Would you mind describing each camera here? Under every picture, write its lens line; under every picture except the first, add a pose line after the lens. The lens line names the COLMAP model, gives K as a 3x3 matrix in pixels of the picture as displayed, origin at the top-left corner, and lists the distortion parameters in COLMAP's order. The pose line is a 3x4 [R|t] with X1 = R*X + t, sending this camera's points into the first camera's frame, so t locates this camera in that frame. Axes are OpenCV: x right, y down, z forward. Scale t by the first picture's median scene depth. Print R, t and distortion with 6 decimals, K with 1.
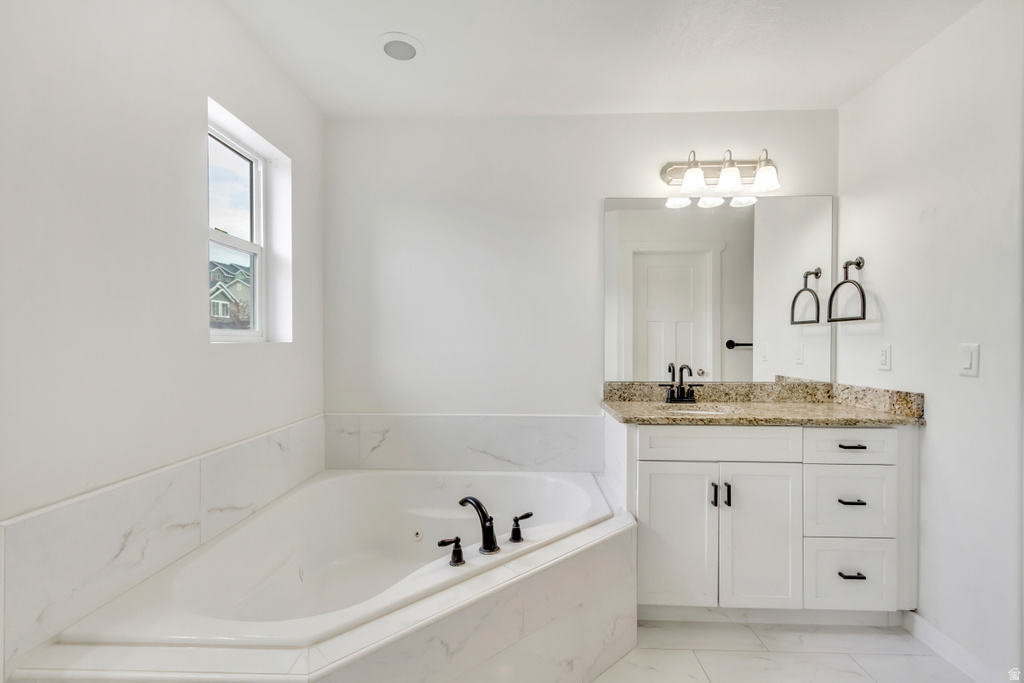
lens RADIAL K [[470.1, 0, 505.2], [0, 470.1, 341.3], [0, 0, 1]] dist [0.010854, -0.003511]
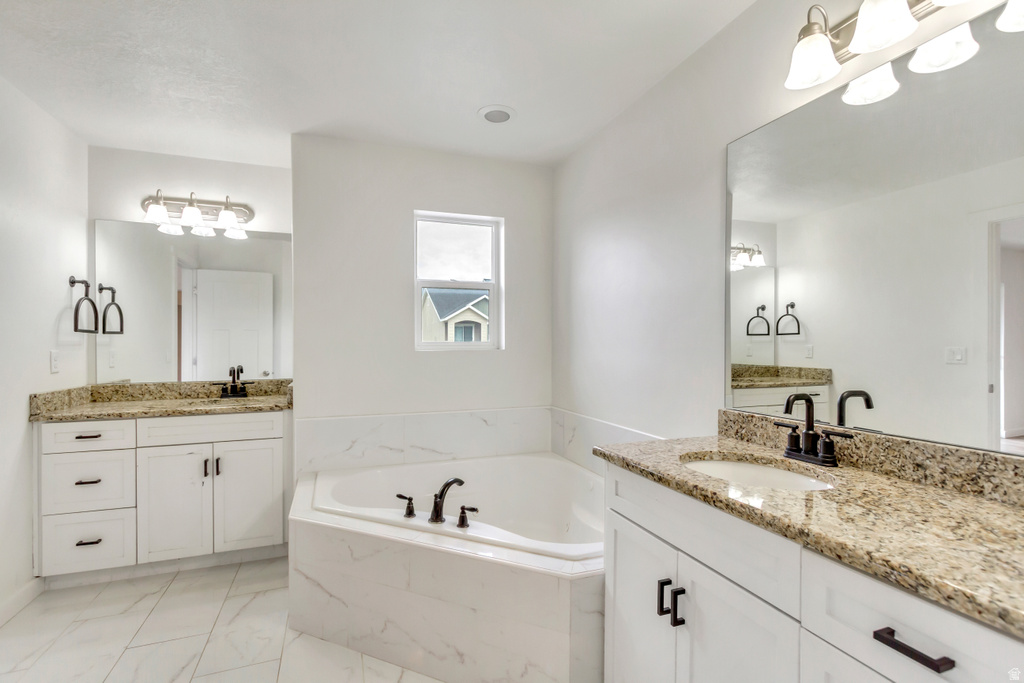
lens RADIAL K [[470.1, 0, 507.4], [0, 470.1, 350.4], [0, 0, 1]] dist [0.010854, -0.003511]
pose [[0.385317, 0.009394, -0.922737, 0.748361], [0.000102, 0.999948, 0.010223, -0.005390], [0.922784, -0.004033, 0.385296, 0.456018]]
